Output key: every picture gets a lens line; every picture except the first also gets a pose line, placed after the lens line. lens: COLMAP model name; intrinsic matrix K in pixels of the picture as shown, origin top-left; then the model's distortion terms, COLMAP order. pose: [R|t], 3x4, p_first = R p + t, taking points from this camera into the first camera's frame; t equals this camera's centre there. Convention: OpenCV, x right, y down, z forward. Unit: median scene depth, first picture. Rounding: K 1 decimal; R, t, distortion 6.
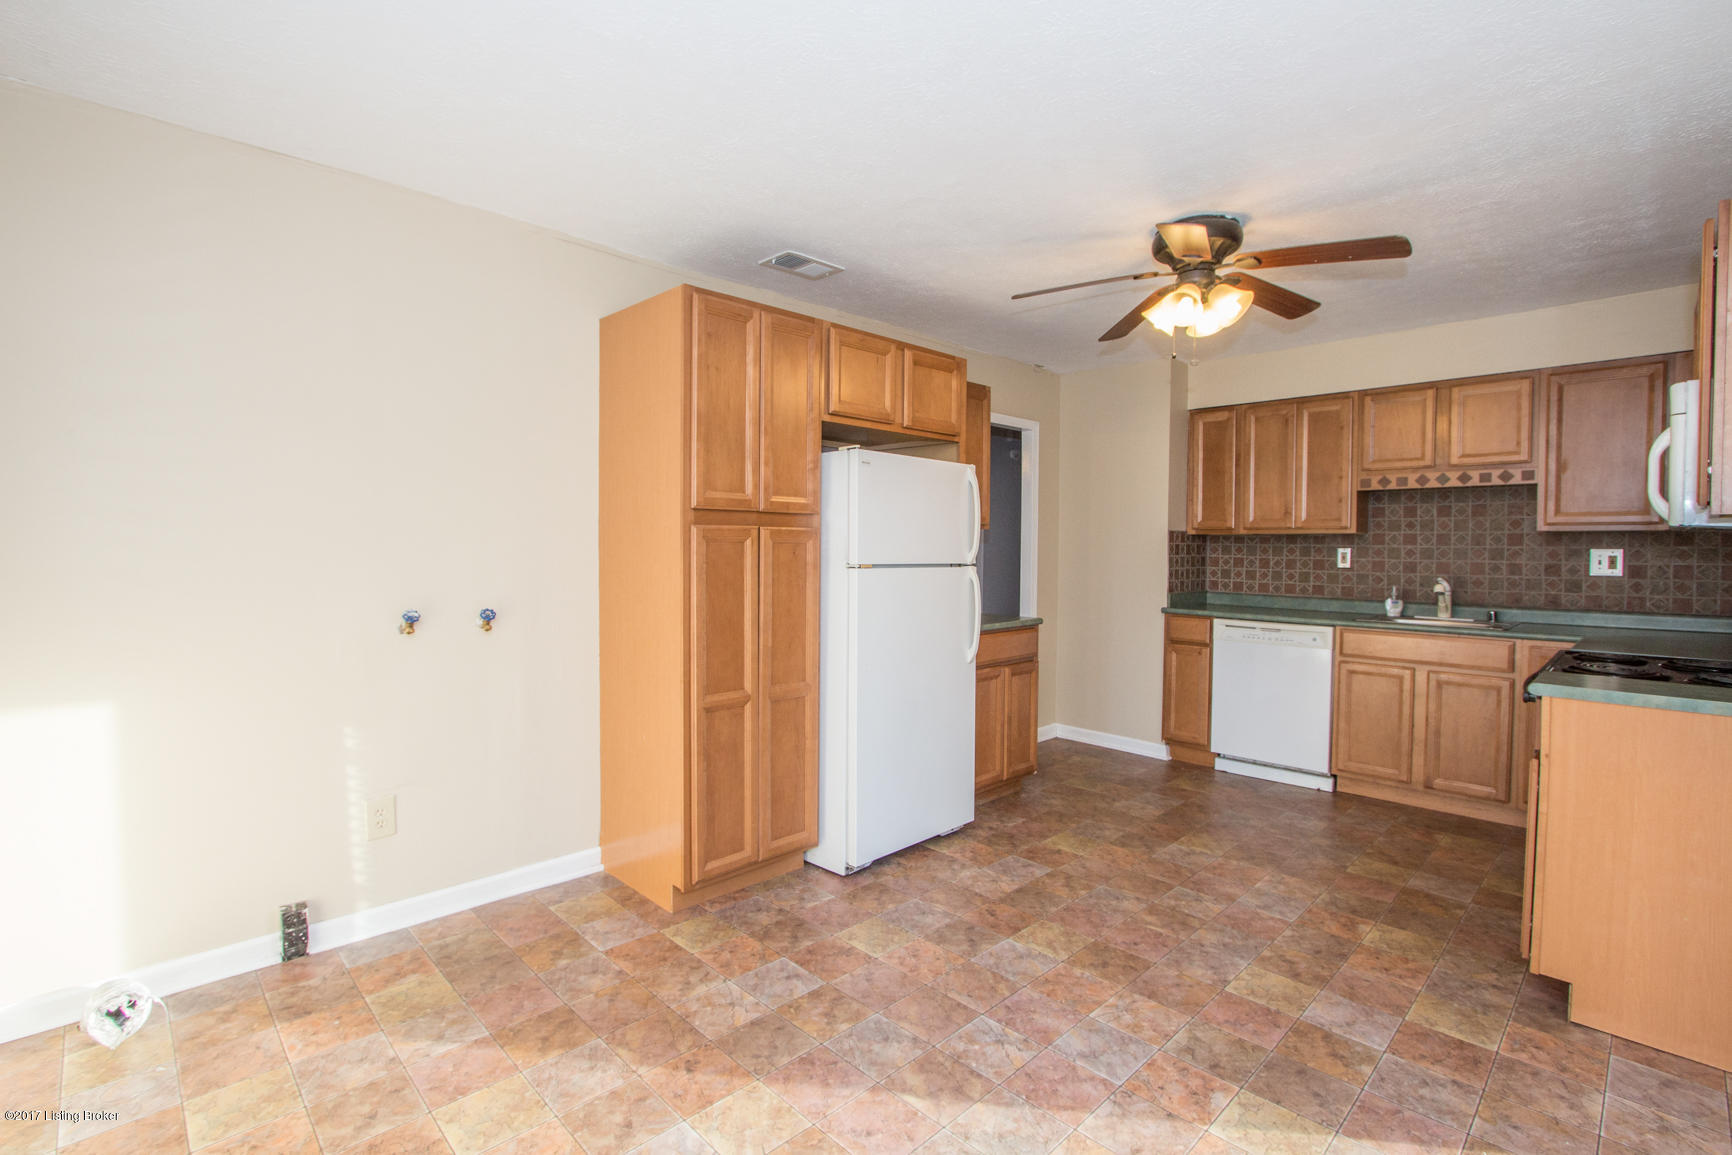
lens RADIAL K [[798.0, 0, 857.0], [0, 798.0, 576.9], [0, 0, 1]] dist [-0.021607, 0.004321]
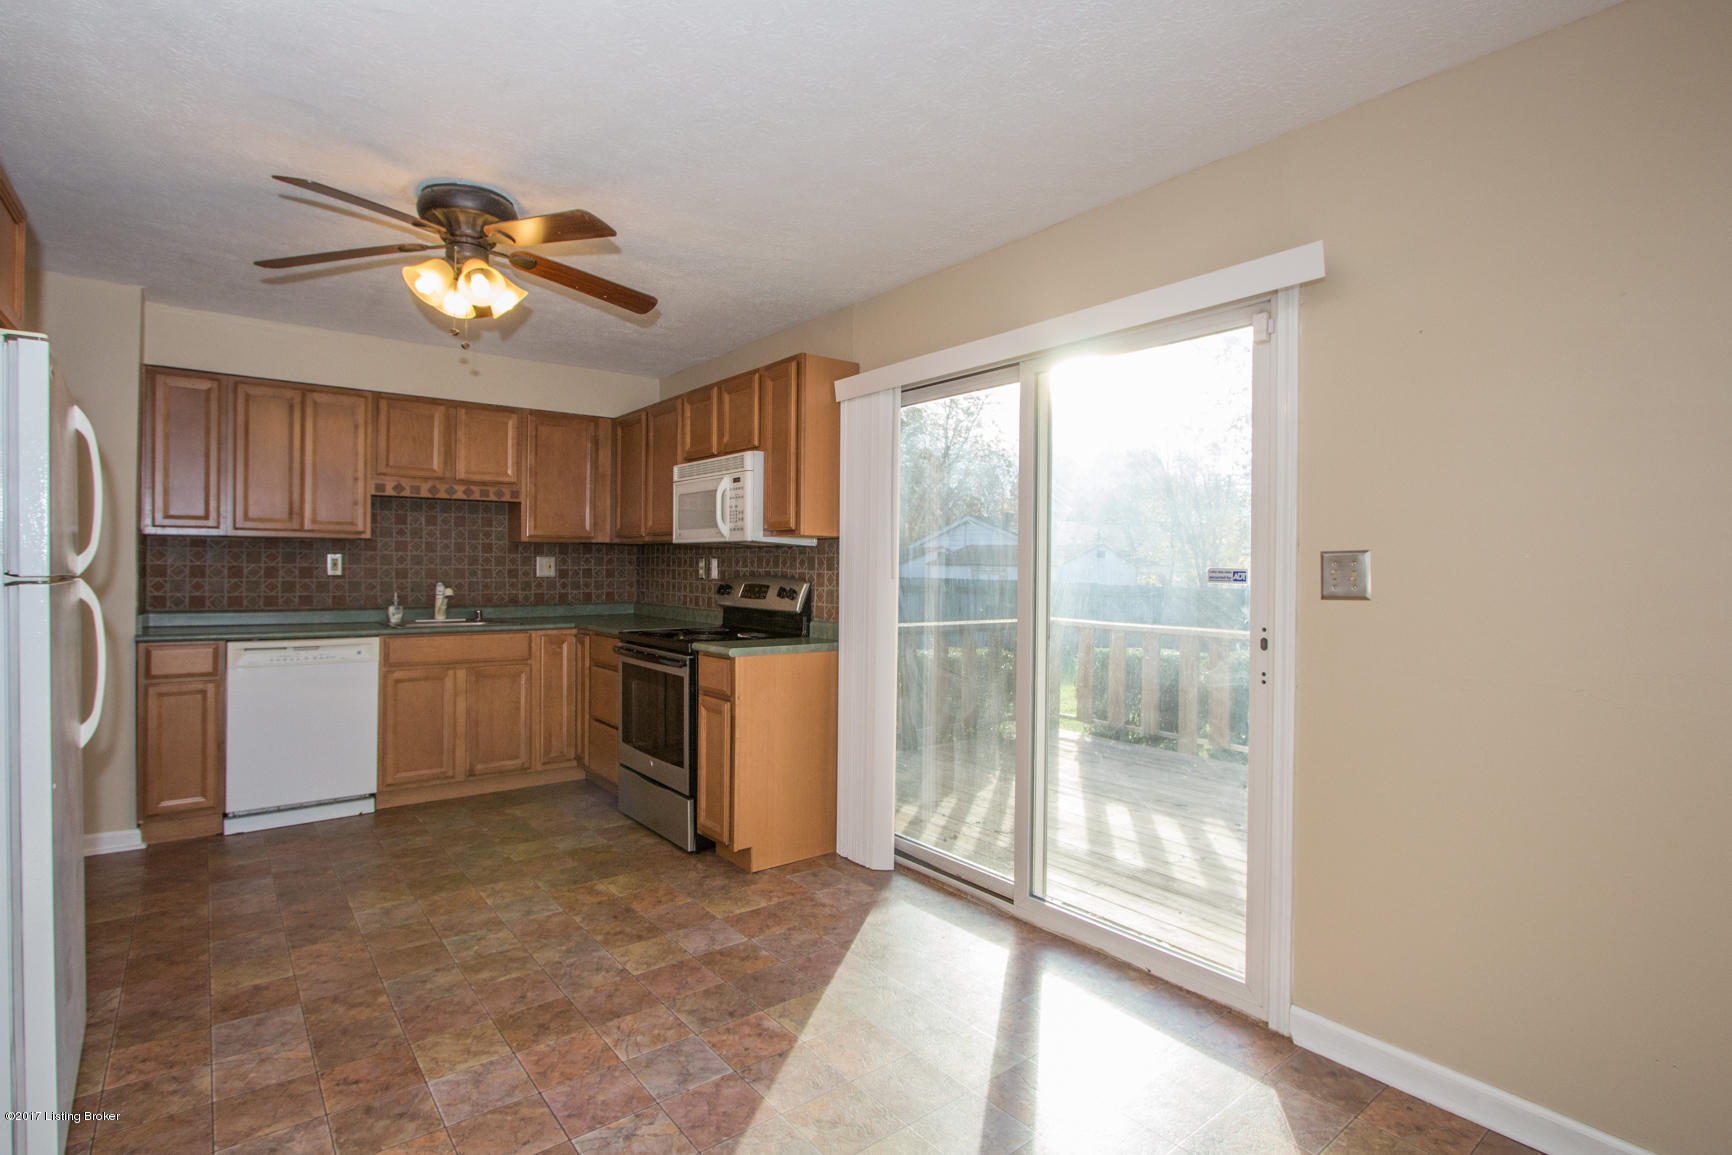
lens RADIAL K [[834.1, 0, 856.3], [0, 834.1, 574.9], [0, 0, 1]] dist [-0.018335, 0.002732]
pose [[0.100824, -0.015278, 0.994787, -0.471253], [0.031523, 0.999429, 0.012154, -0.007268], [-0.994405, 0.030133, 0.101248, 0.469057]]
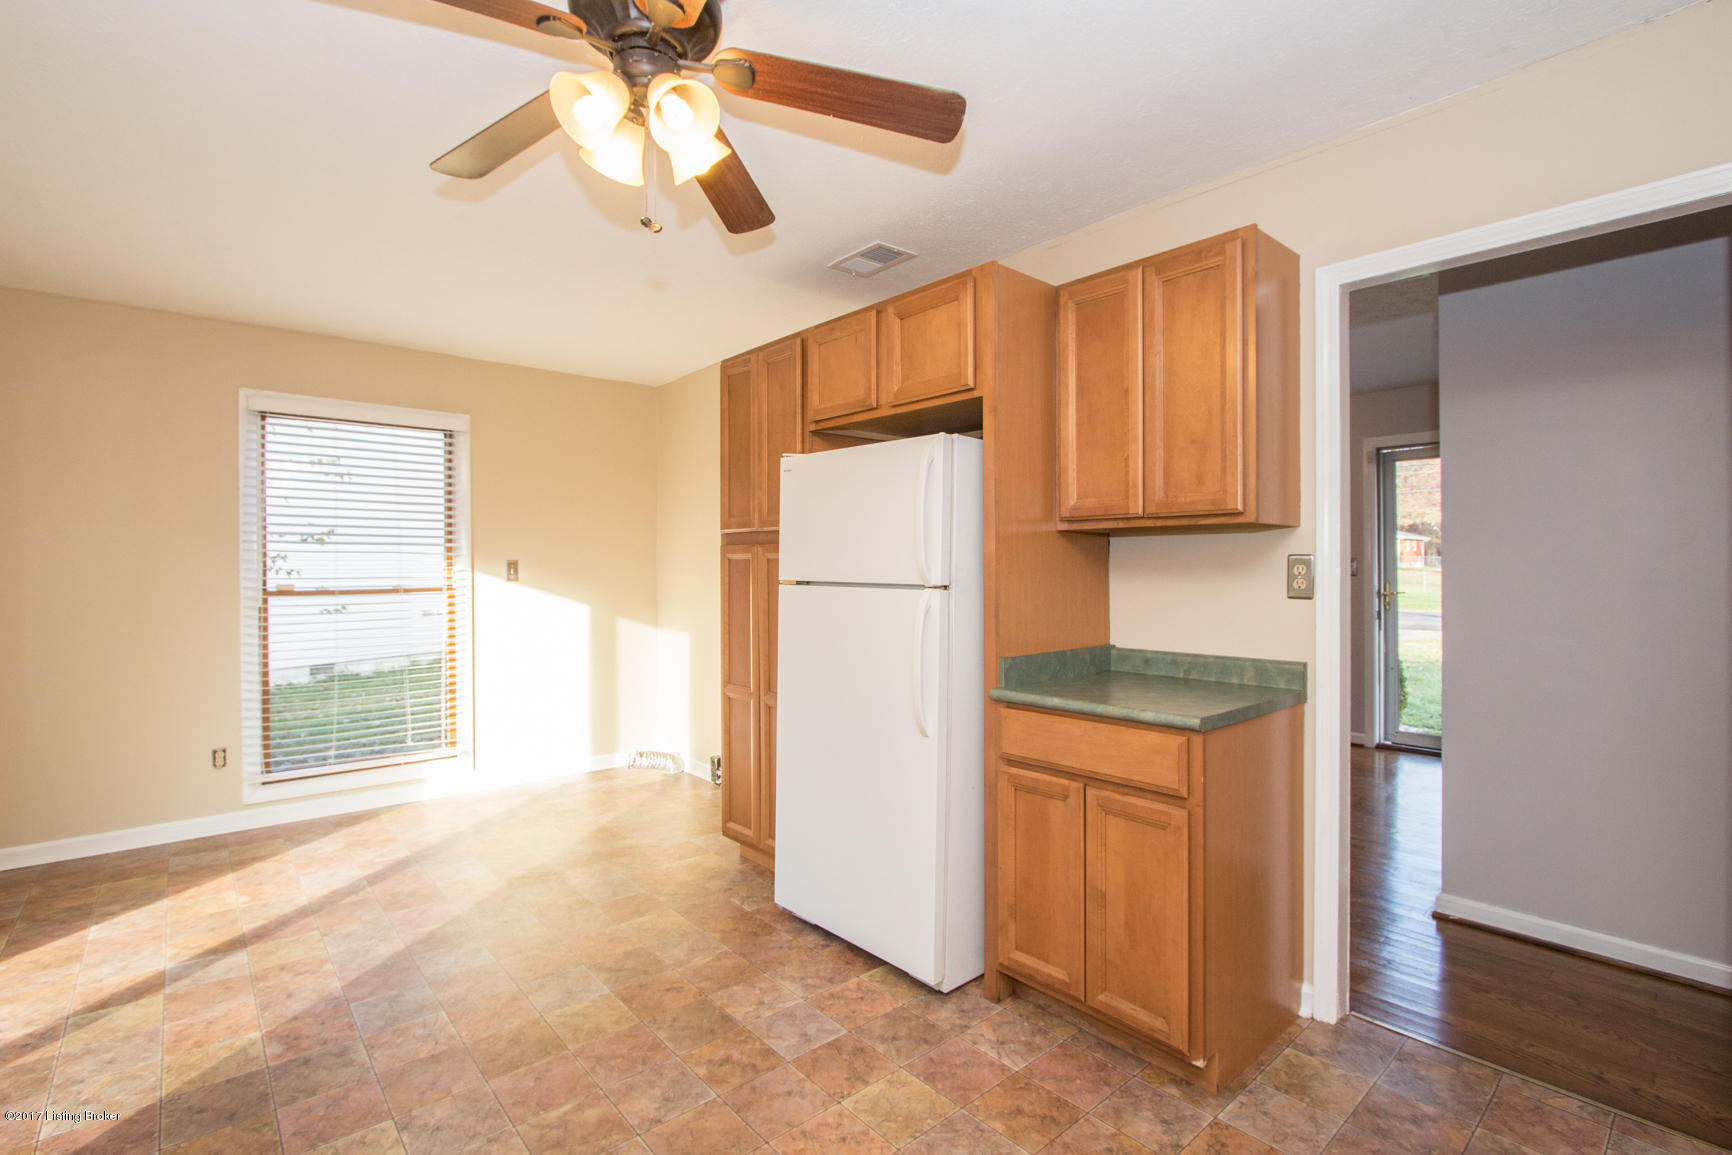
lens RADIAL K [[798.0, 0, 859.5], [0, 798.0, 574.0], [0, 0, 1]] dist [-0.021607, 0.004321]
pose [[-0.056478, -0.000200, -0.998404, 0.978391], [-0.041956, 0.999117, 0.002174, -0.030622], [0.997522, 0.042012, -0.056436, 1.194684]]
